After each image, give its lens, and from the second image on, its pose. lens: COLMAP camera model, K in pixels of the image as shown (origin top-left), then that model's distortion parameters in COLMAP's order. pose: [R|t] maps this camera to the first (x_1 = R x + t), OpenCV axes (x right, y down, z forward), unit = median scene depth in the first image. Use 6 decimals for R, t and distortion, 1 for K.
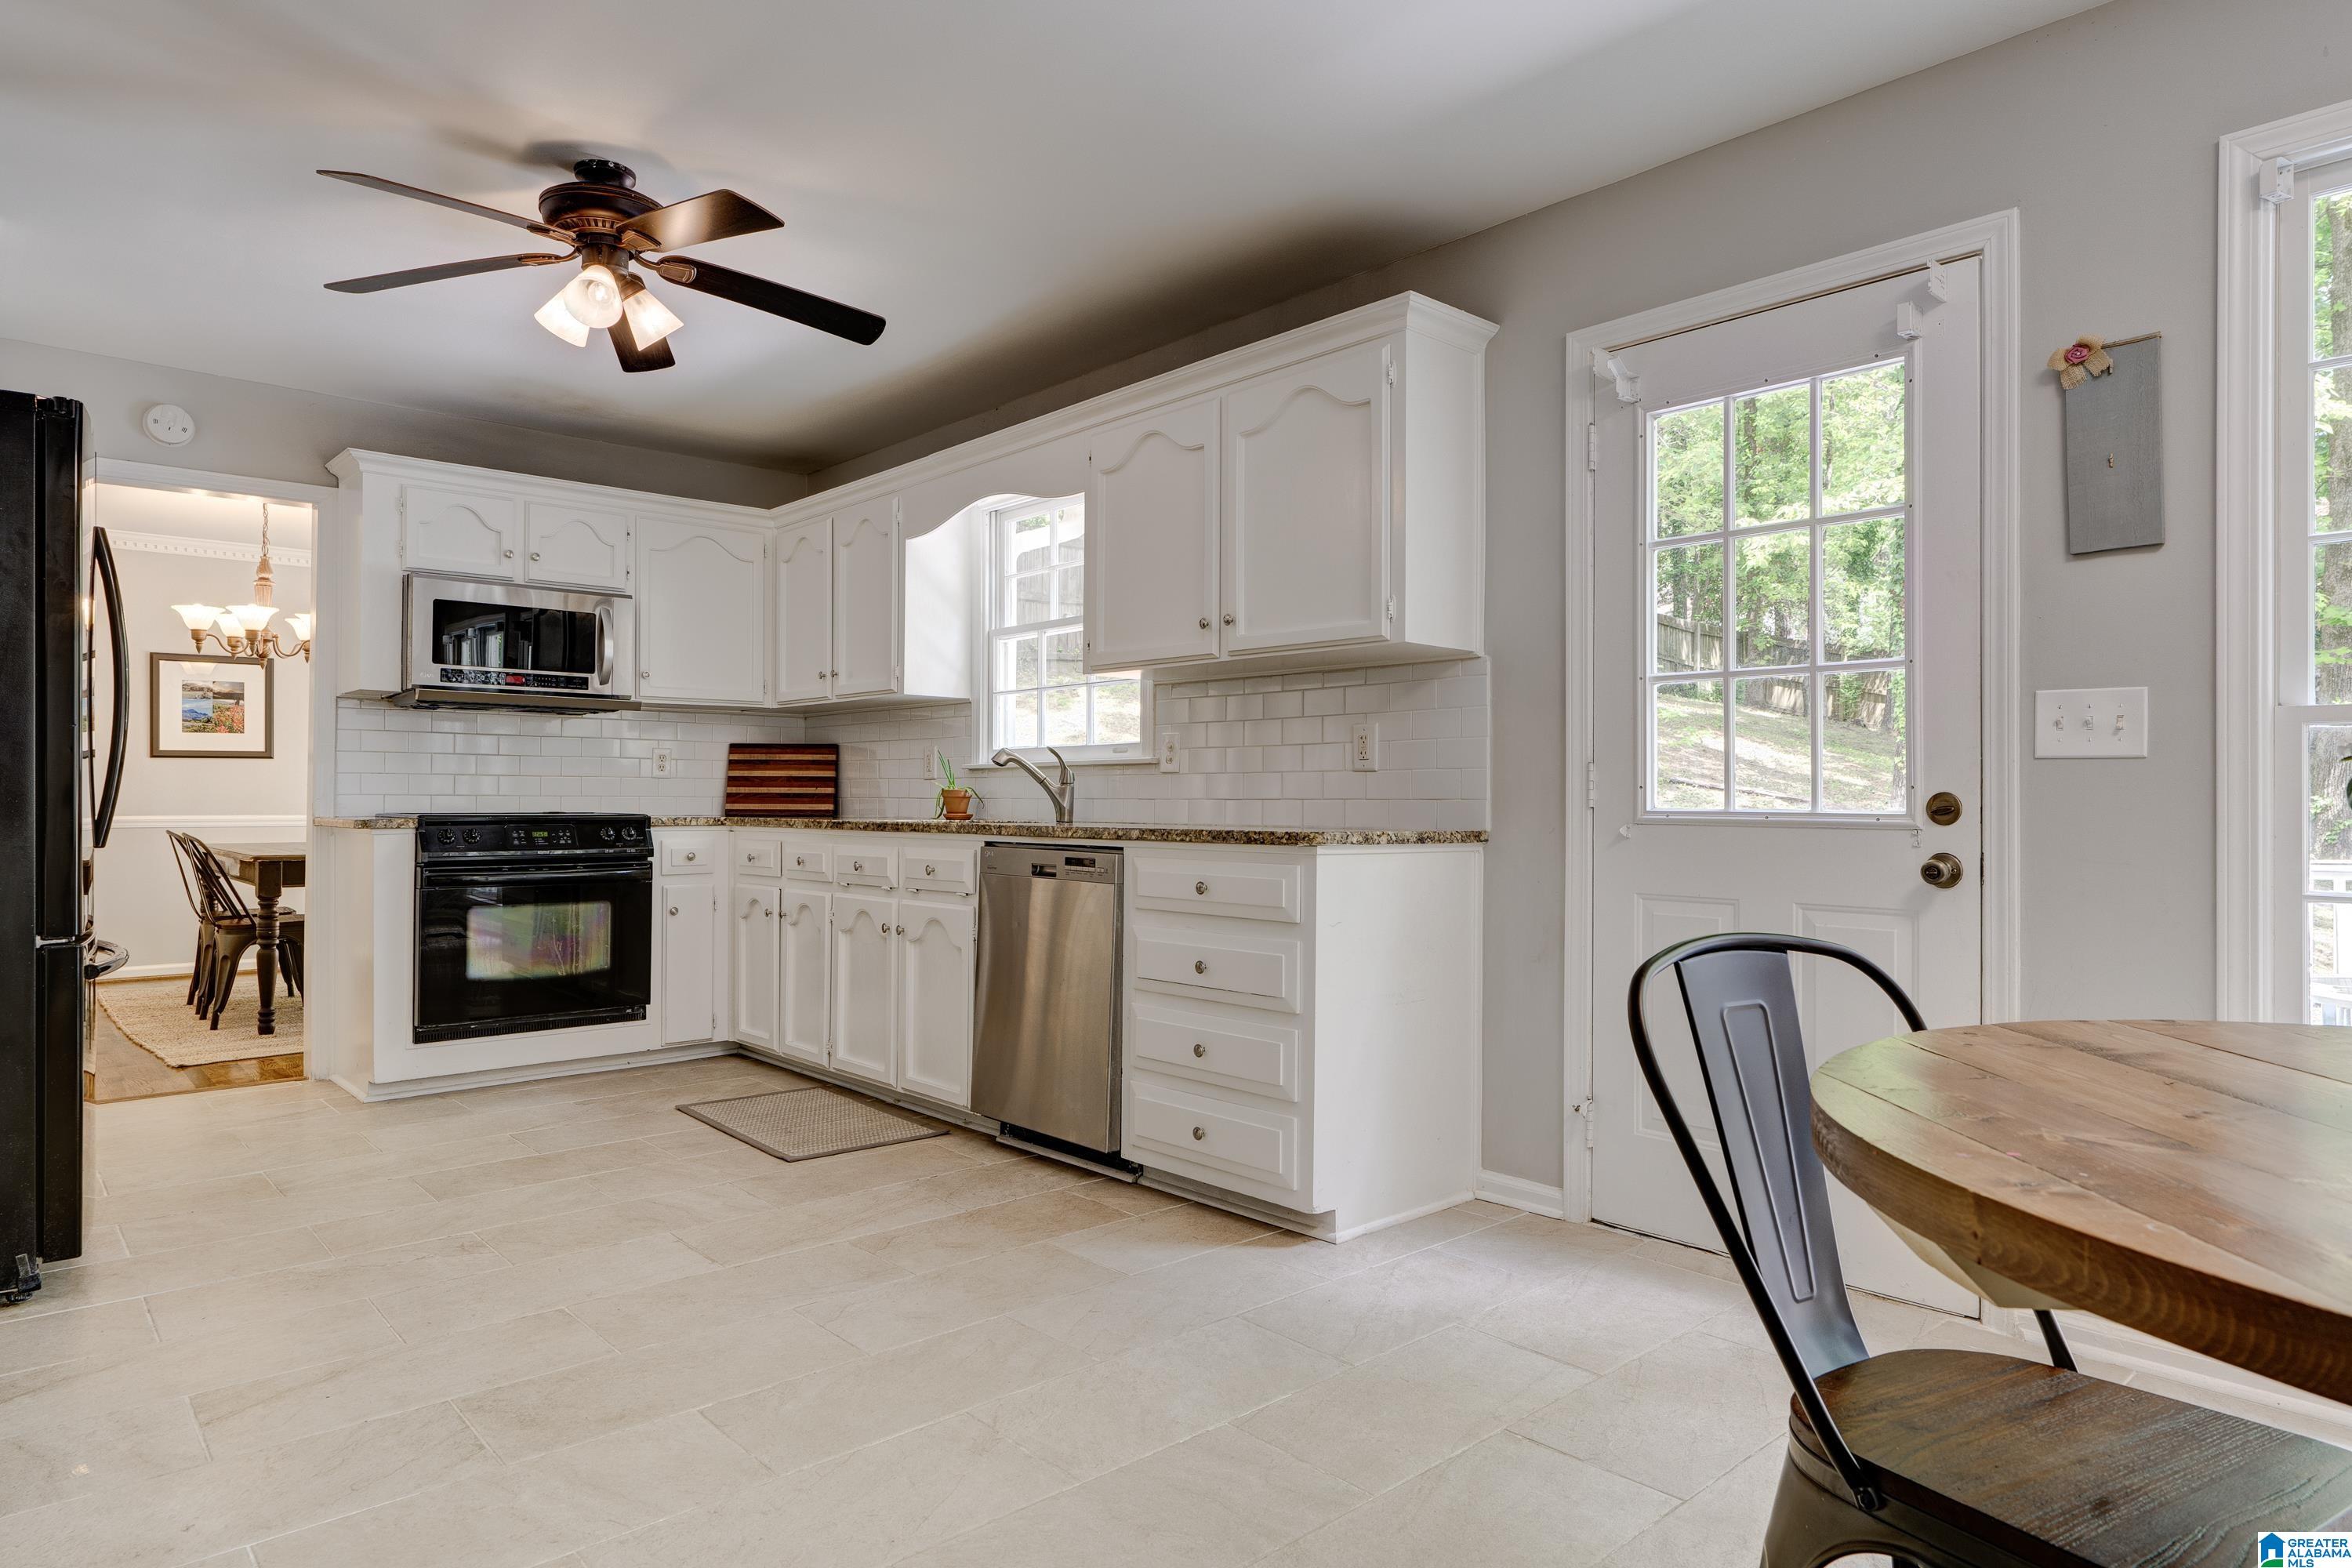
lens RADIAL K [[1378.2, 0, 1182.3], [0, 1378.2, 789.3], [0, 0, 1]] dist [-0.000658, 0.000002]
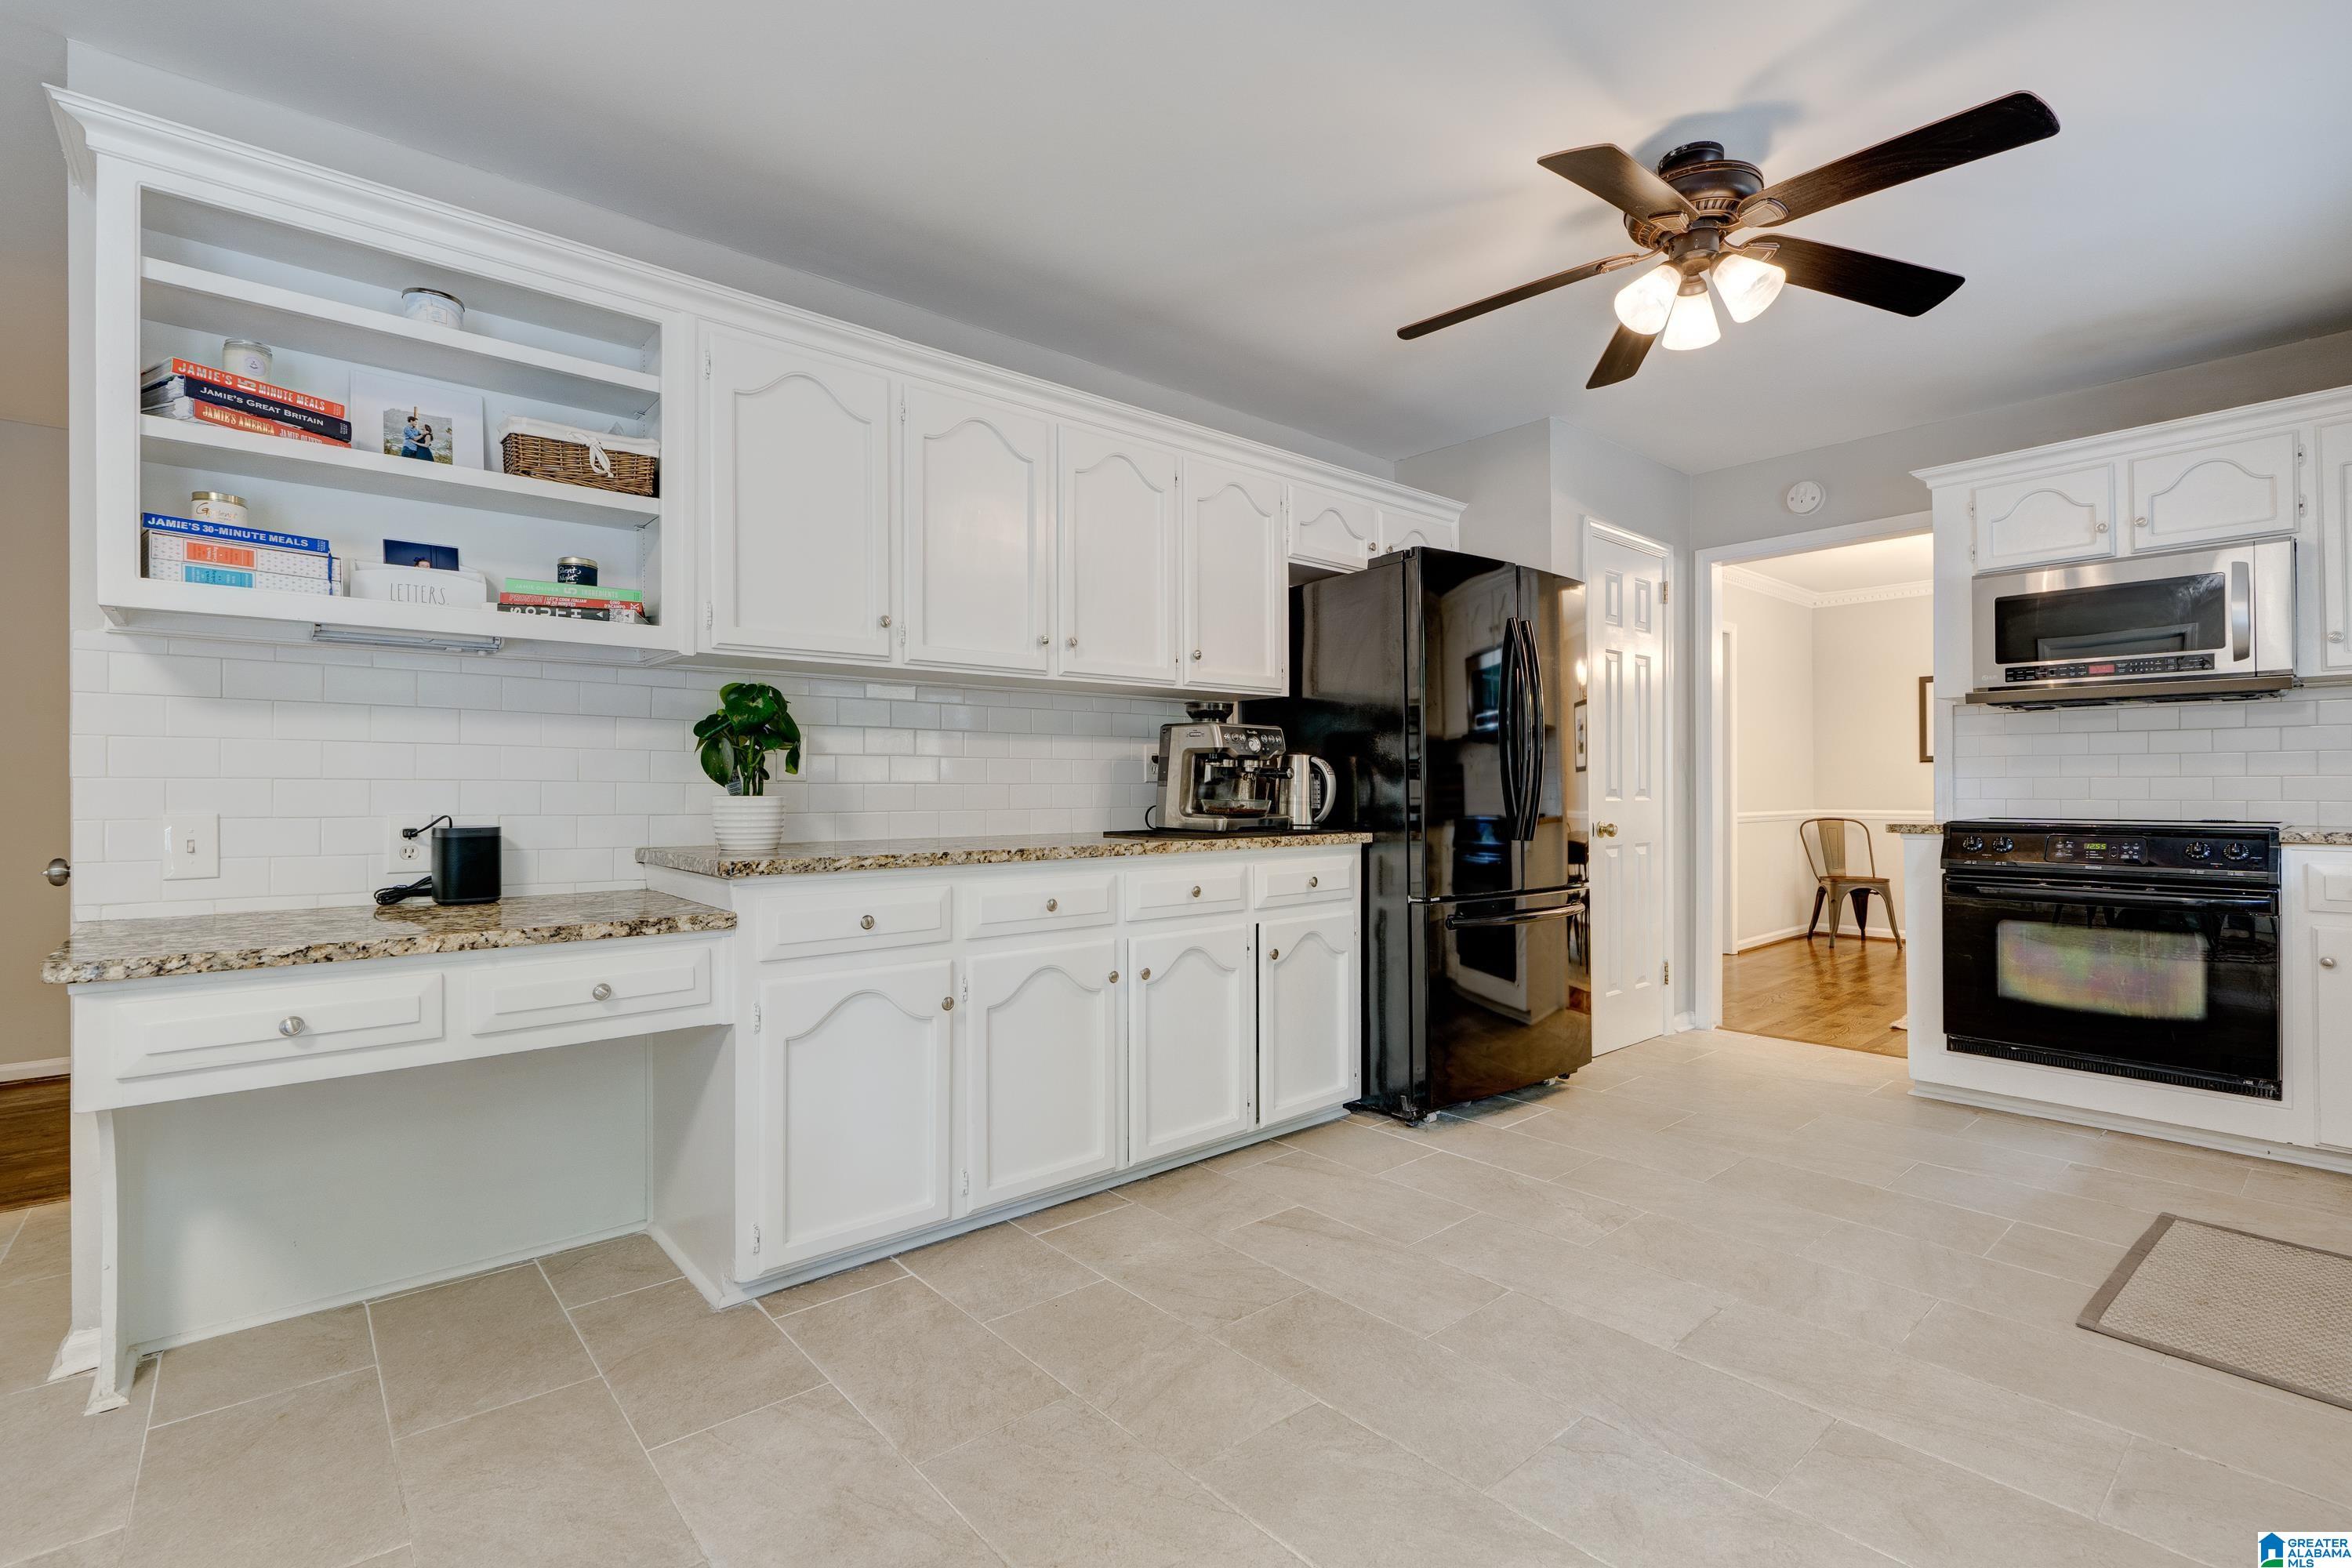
lens RADIAL K [[1079.4, 0, 1183.4], [0, 1079.4, 788.3], [0, 0, 1]] dist [-0.004374, -0.000110]
pose [[-0.036879, -0.004233, -0.999311, 0.231952], [0.010772, 0.999931, -0.004634, -0.007013], [0.999262, -0.010936, -0.036831, 0.455707]]
